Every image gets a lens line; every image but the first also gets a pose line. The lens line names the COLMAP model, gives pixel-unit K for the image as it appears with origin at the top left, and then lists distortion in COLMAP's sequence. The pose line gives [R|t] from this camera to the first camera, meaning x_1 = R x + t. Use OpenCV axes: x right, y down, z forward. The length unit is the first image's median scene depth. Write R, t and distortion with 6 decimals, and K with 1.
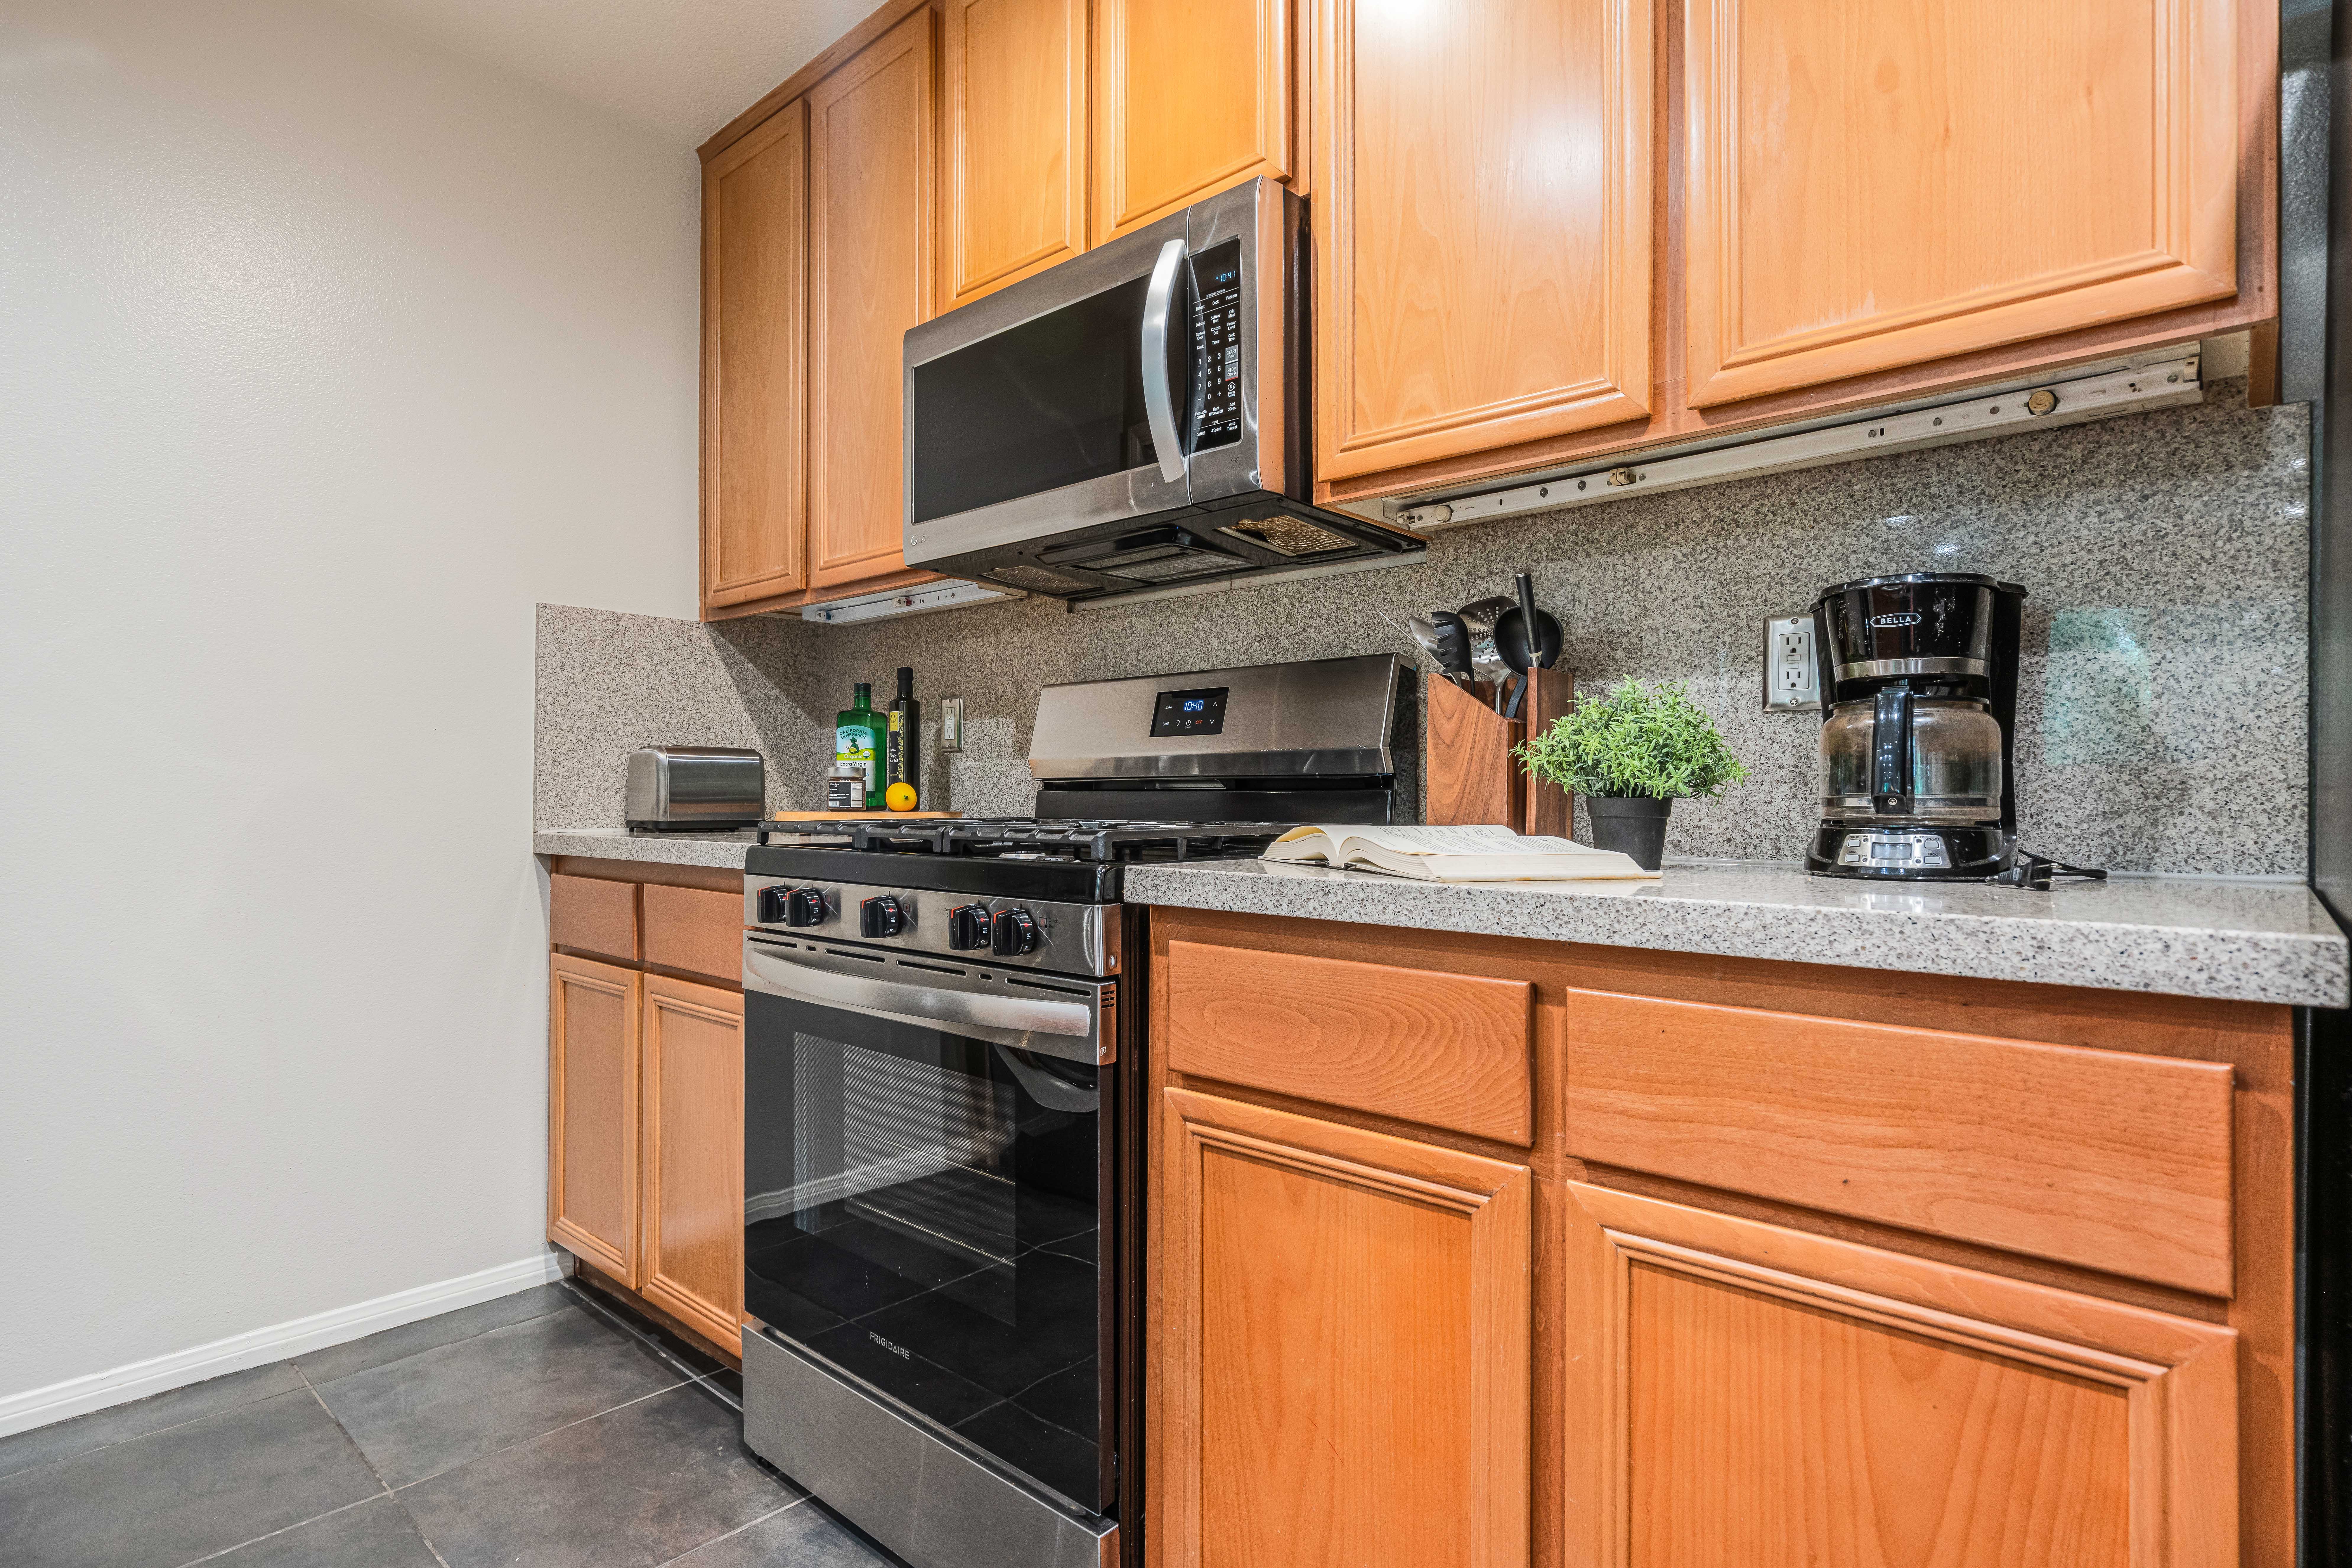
lens RADIAL K [[1193.0, 0, 1170.1], [0, 1193.0, 780.9], [0, 0, 1]] dist [-0.004372, -0.000855]
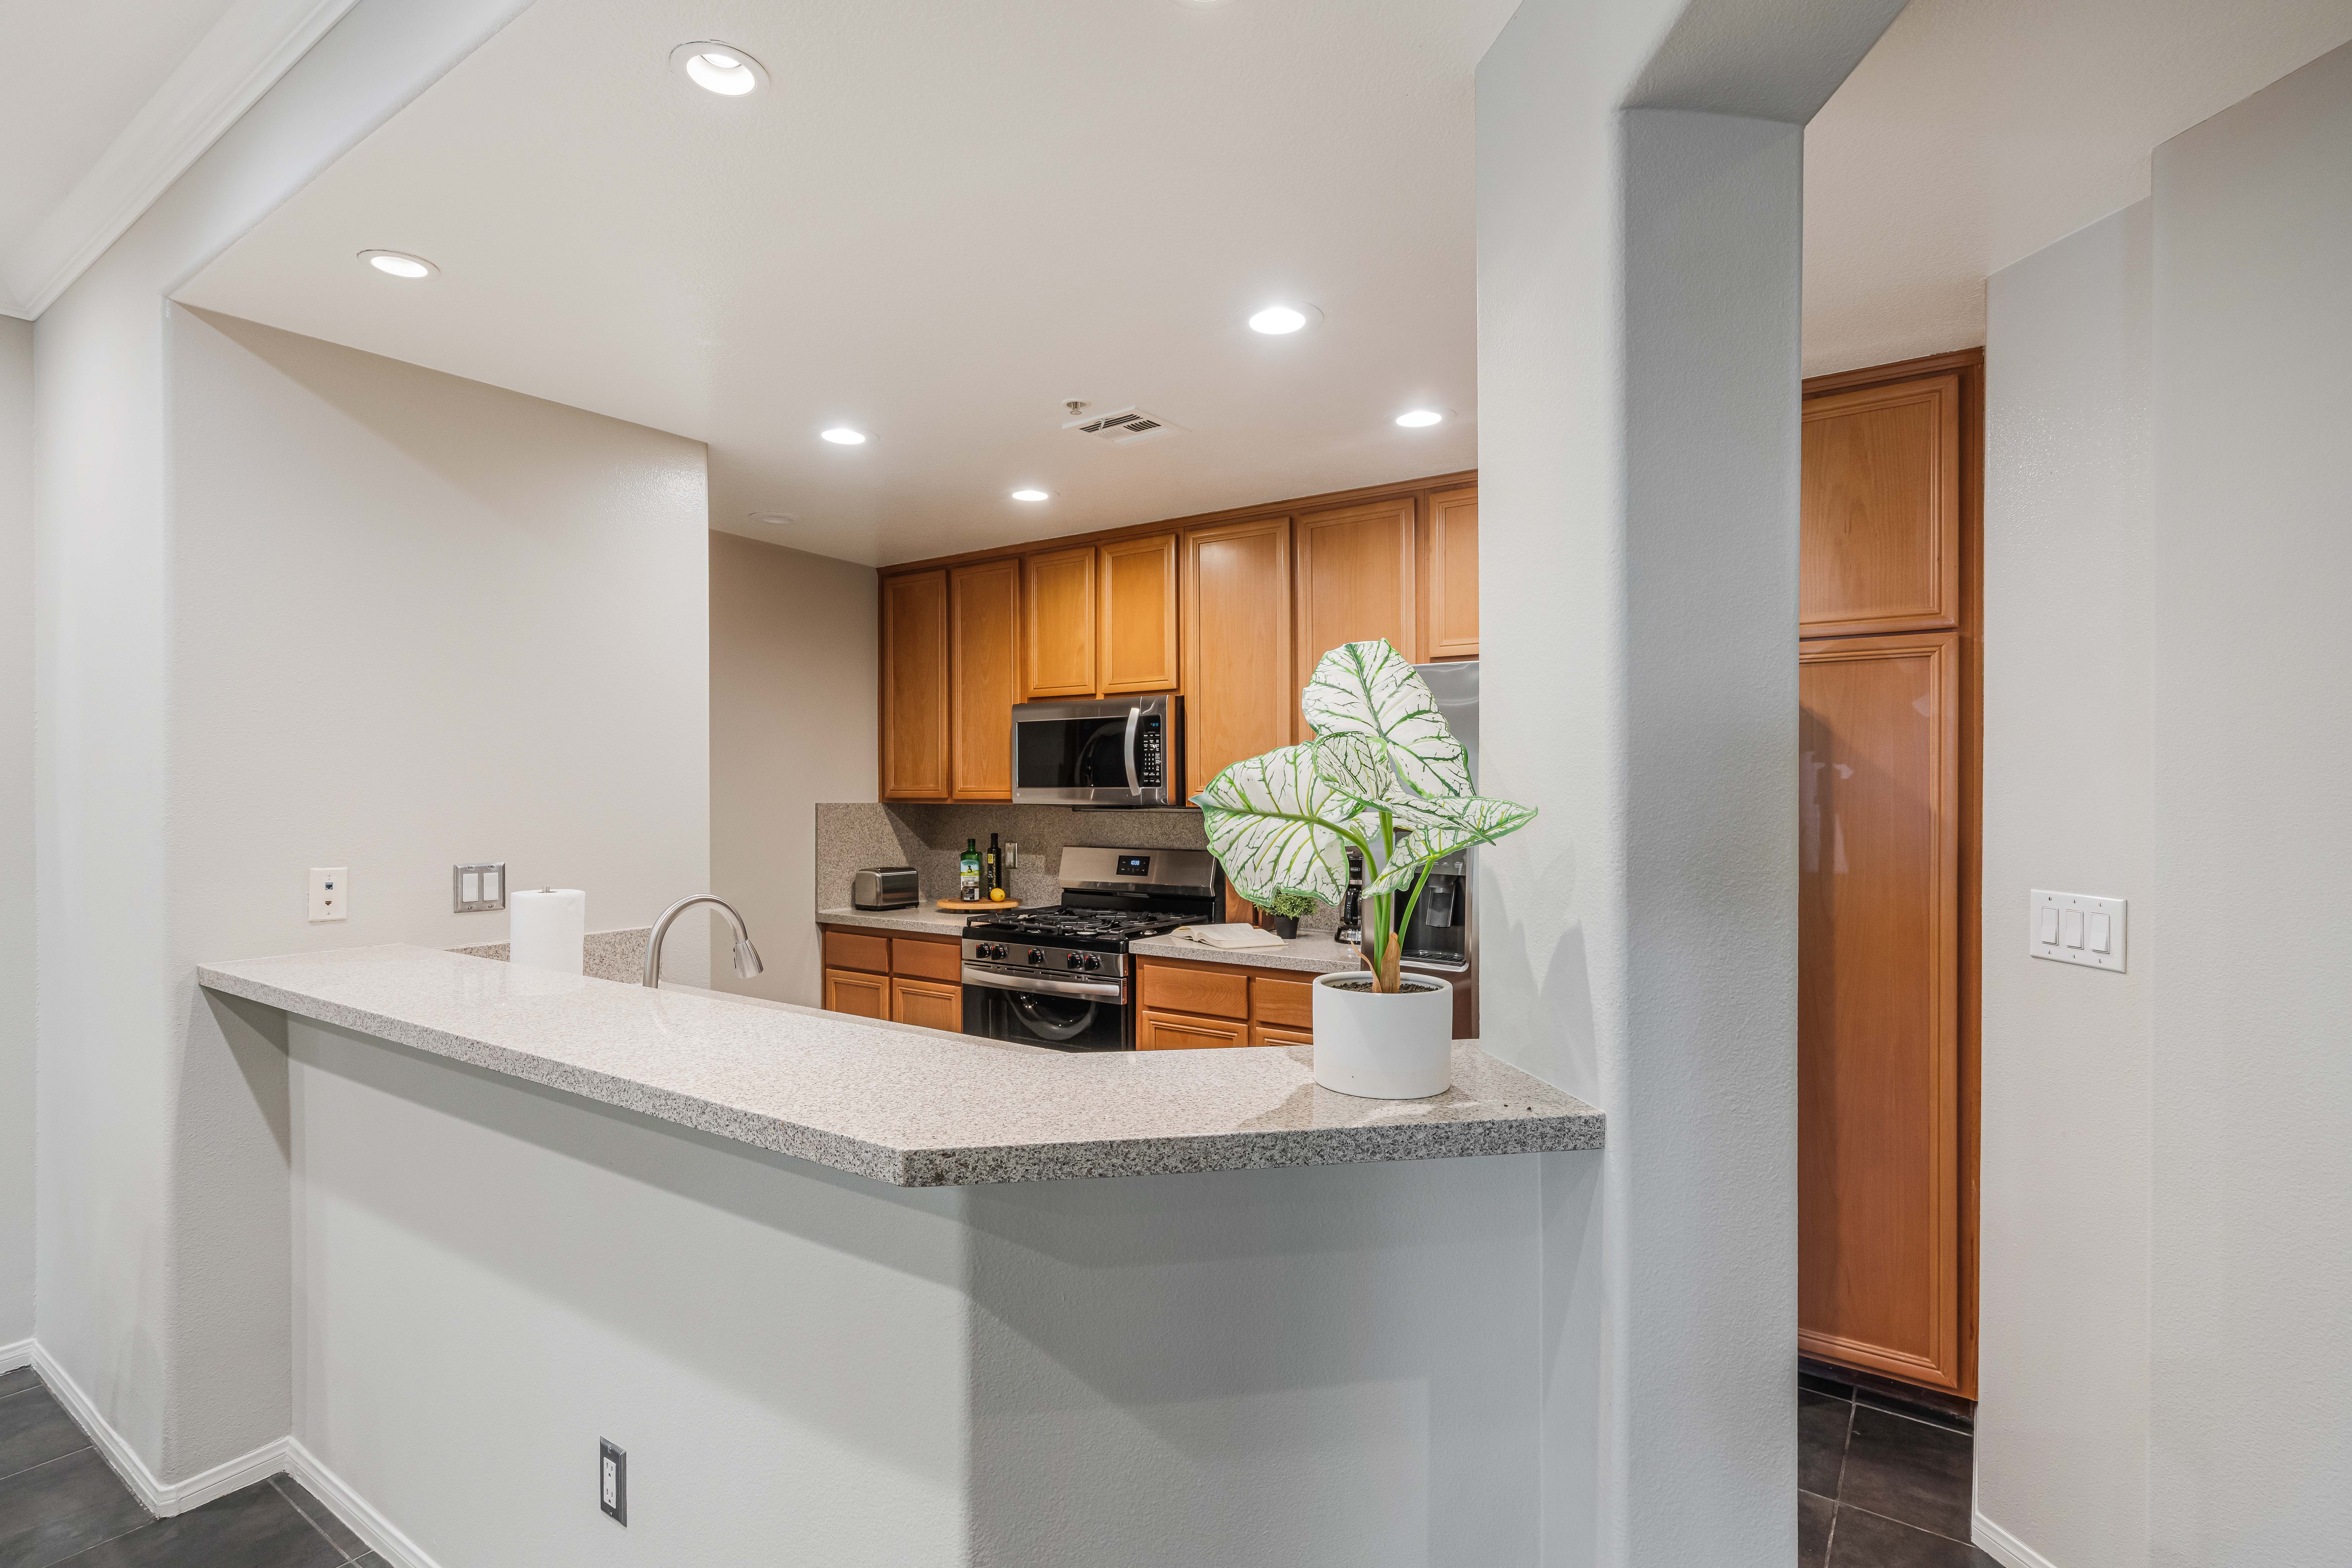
lens RADIAL K [[1117.2, 0, 1176.0], [0, 1117.2, 784.0], [0, 0, 1]] dist [-0.013017, 0.000104]
pose [[0.990722, -0.003096, 0.135869, -0.213169], [0.002041, 0.999967, 0.007905, -0.248870], [-0.135888, -0.007555, 0.990695, -1.312837]]
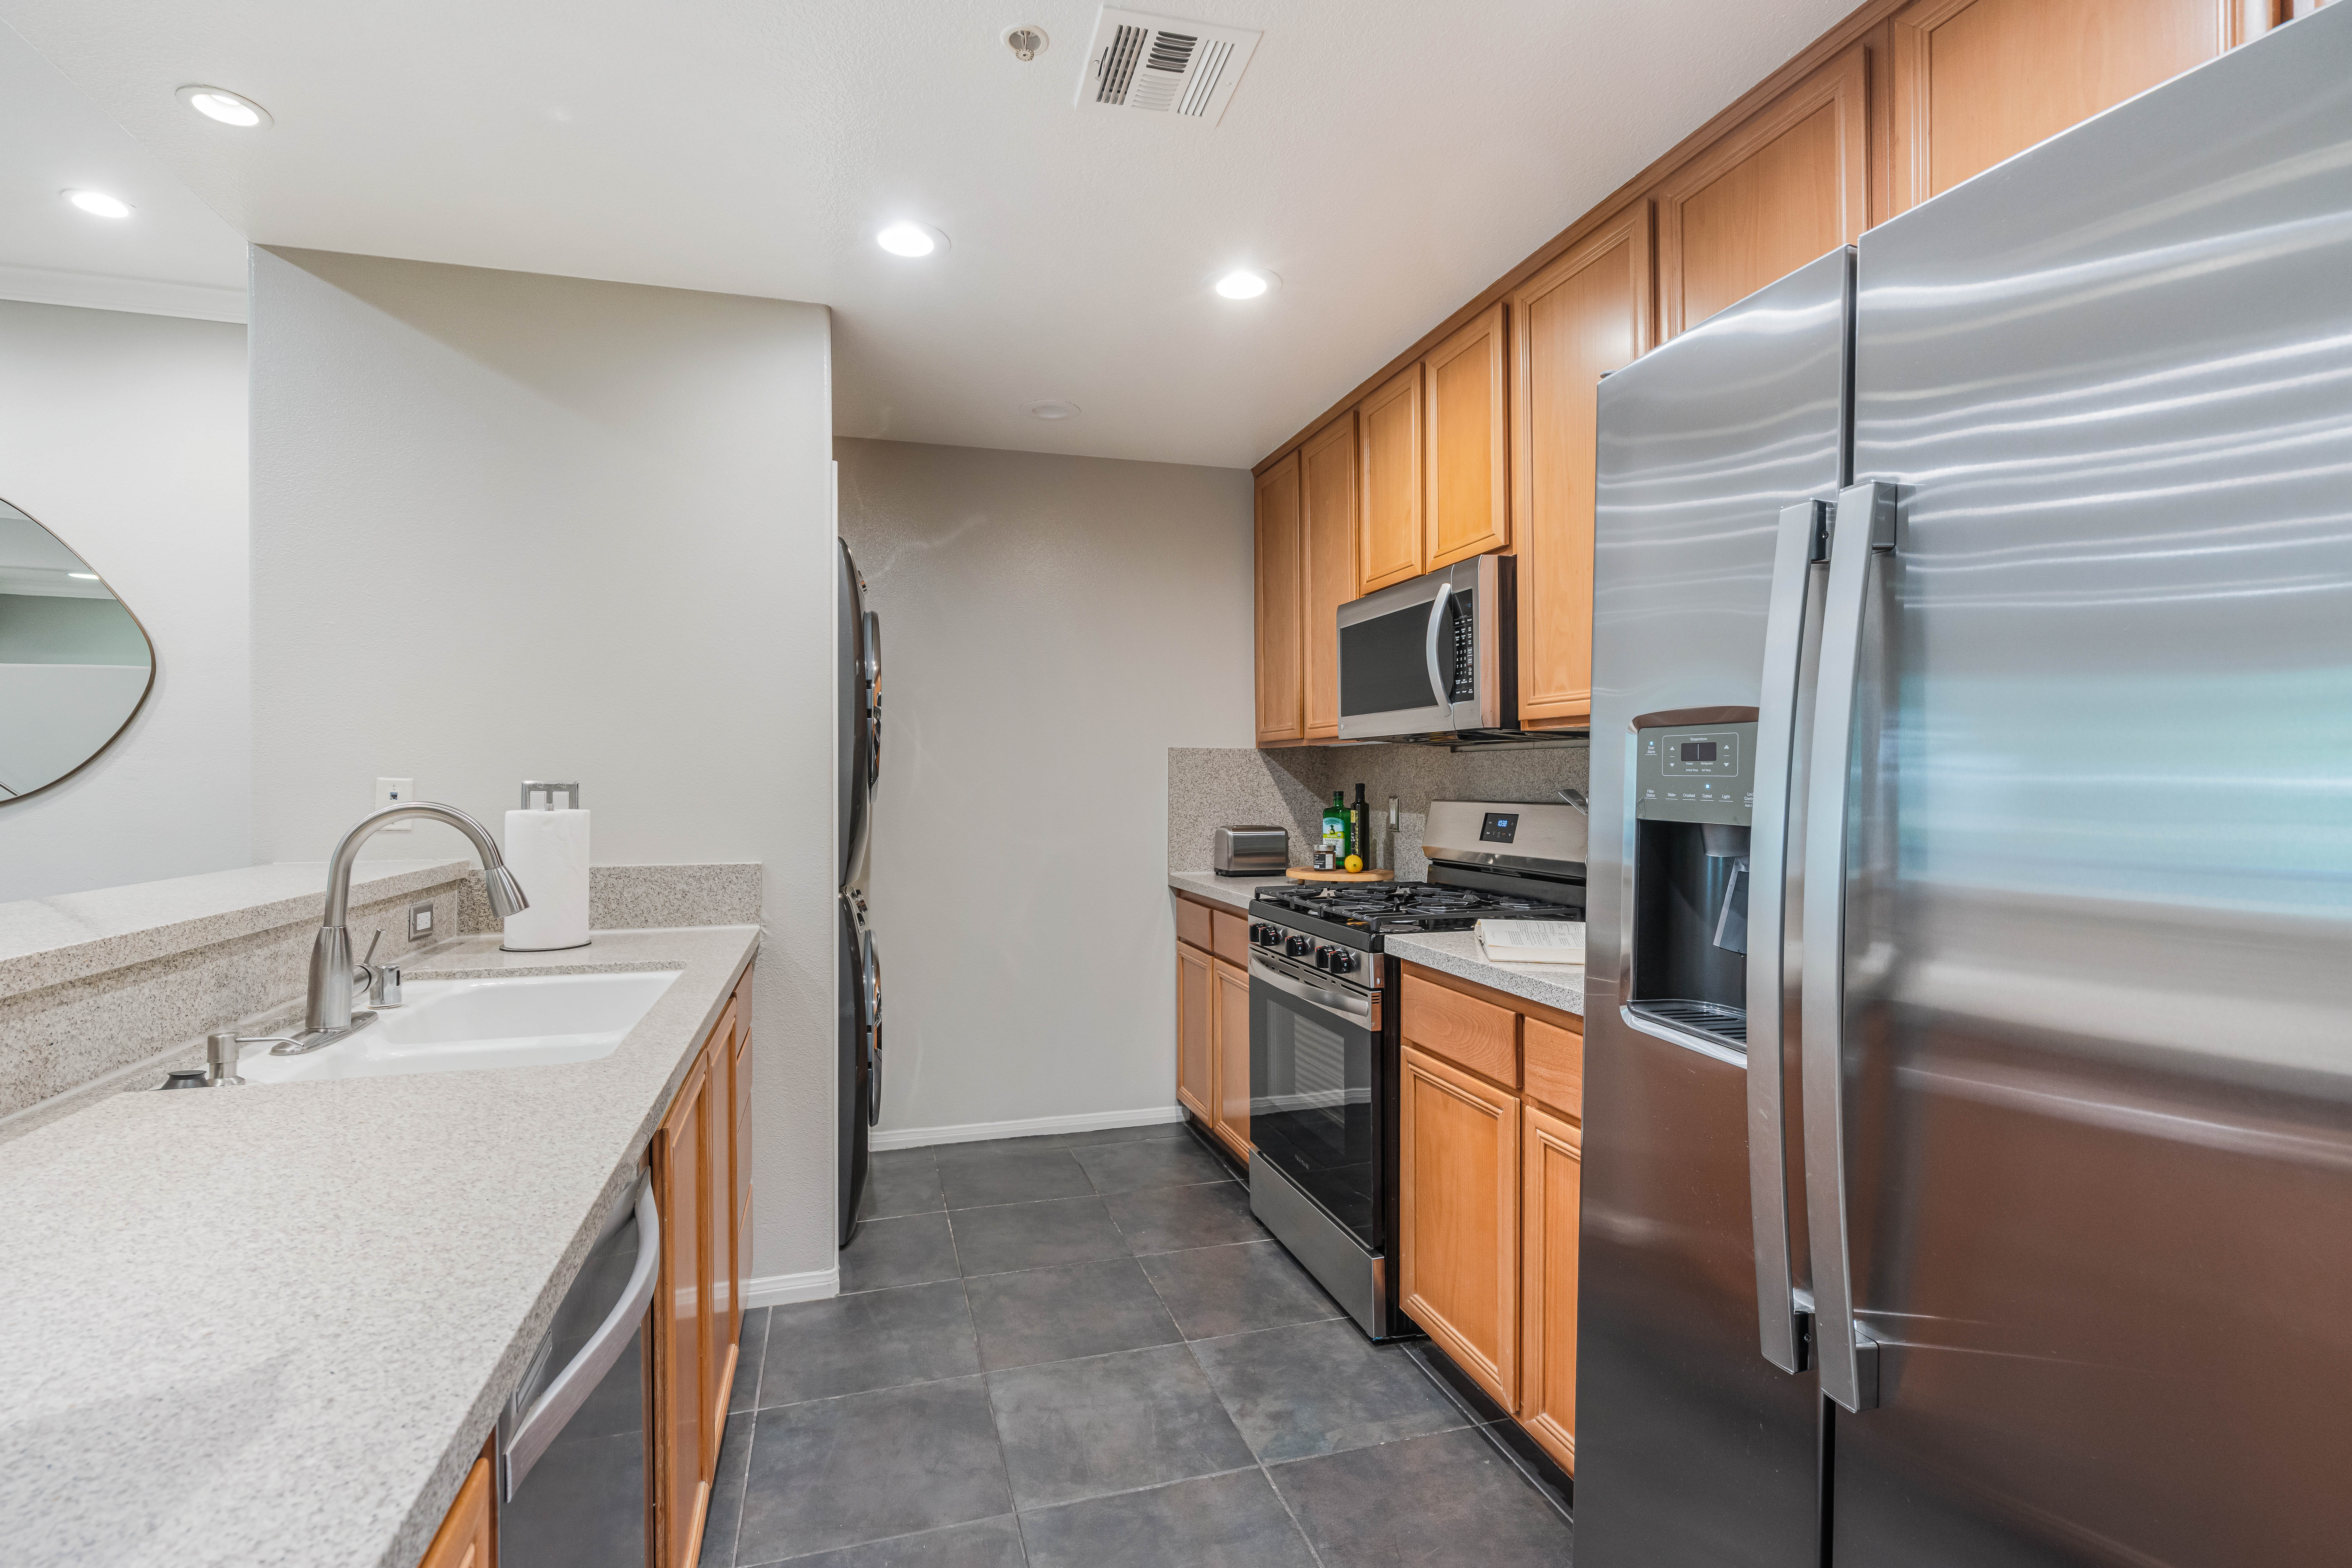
lens RADIAL K [[1084.7, 0, 1164.6], [0, 1084.7, 771.0], [0, 0, 1]] dist [-0.002865, 0.000458]
pose [[0.852978, -0.008536, -0.521876, 0.412130], [0.010272, 0.999947, 0.000433, -0.144410], [0.521845, -0.005730, 0.853021, -0.523927]]
